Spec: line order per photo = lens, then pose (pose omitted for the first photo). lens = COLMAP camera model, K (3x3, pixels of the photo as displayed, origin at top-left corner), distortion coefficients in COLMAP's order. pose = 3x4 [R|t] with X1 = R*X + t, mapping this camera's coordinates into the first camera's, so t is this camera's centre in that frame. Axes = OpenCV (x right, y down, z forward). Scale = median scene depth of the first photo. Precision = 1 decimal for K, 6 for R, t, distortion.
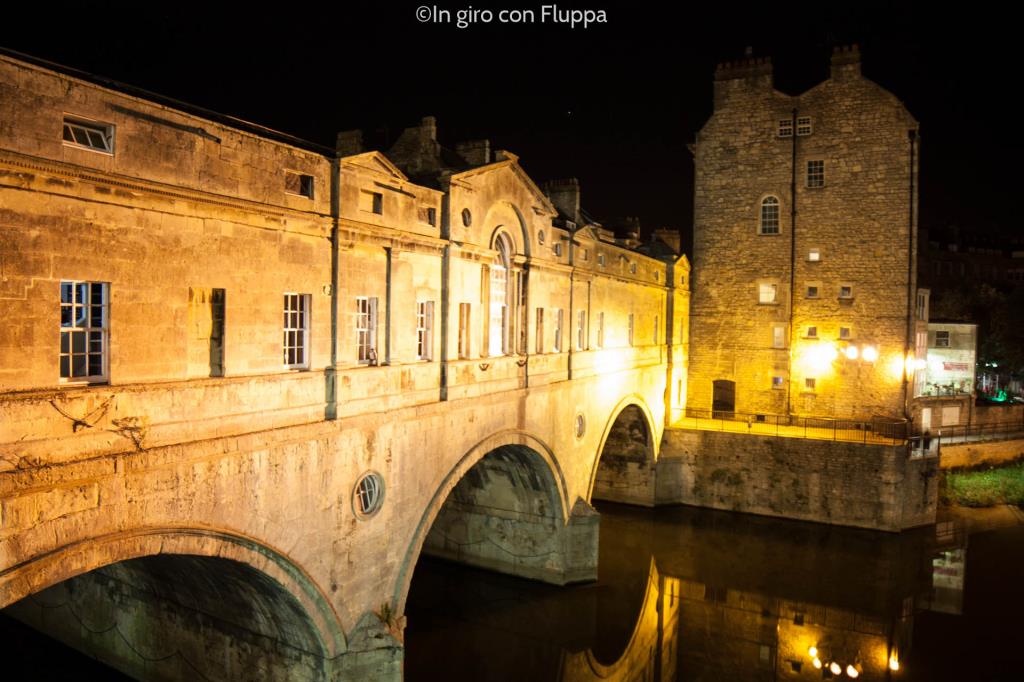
lens RADIAL K [[672.0, 0, 514.5], [0, 672.0, 336.1], [0, 0, 1]] dist [-0.124649, 0.056420]
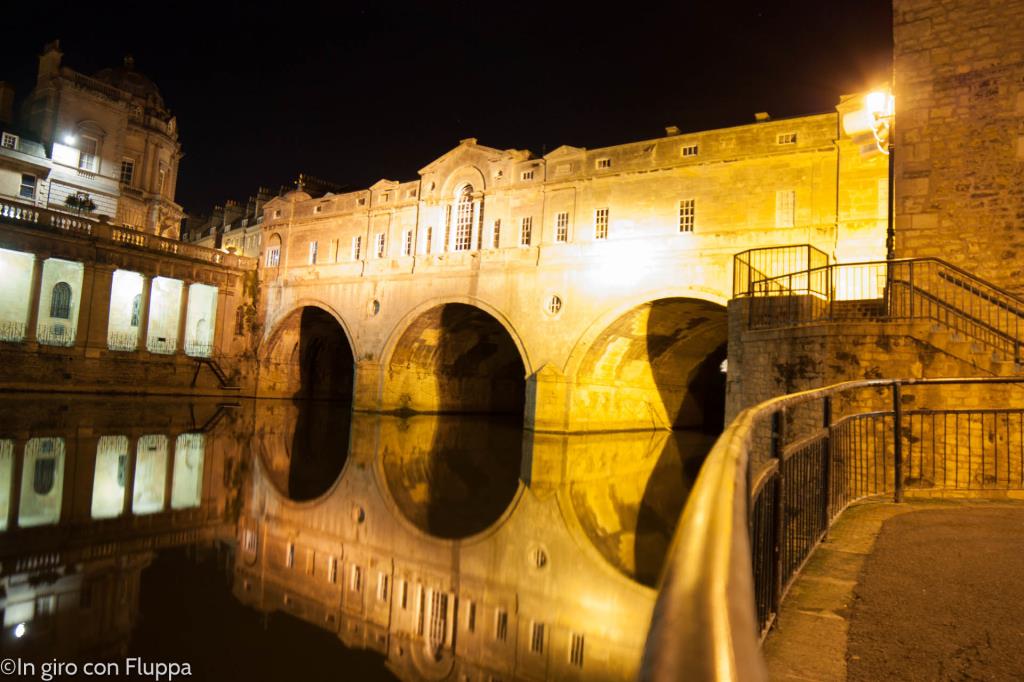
lens RADIAL K [[672.0, 0, 514.5], [0, 672.0, 336.1], [0, 0, 1]] dist [-0.124649, 0.056420]
pose [[-0.144368, -0.099950, -0.984463, 2.143154], [-0.090194, 0.992073, -0.087496, 0.501970], [0.985405, 0.076161, -0.152239, 1.847933]]
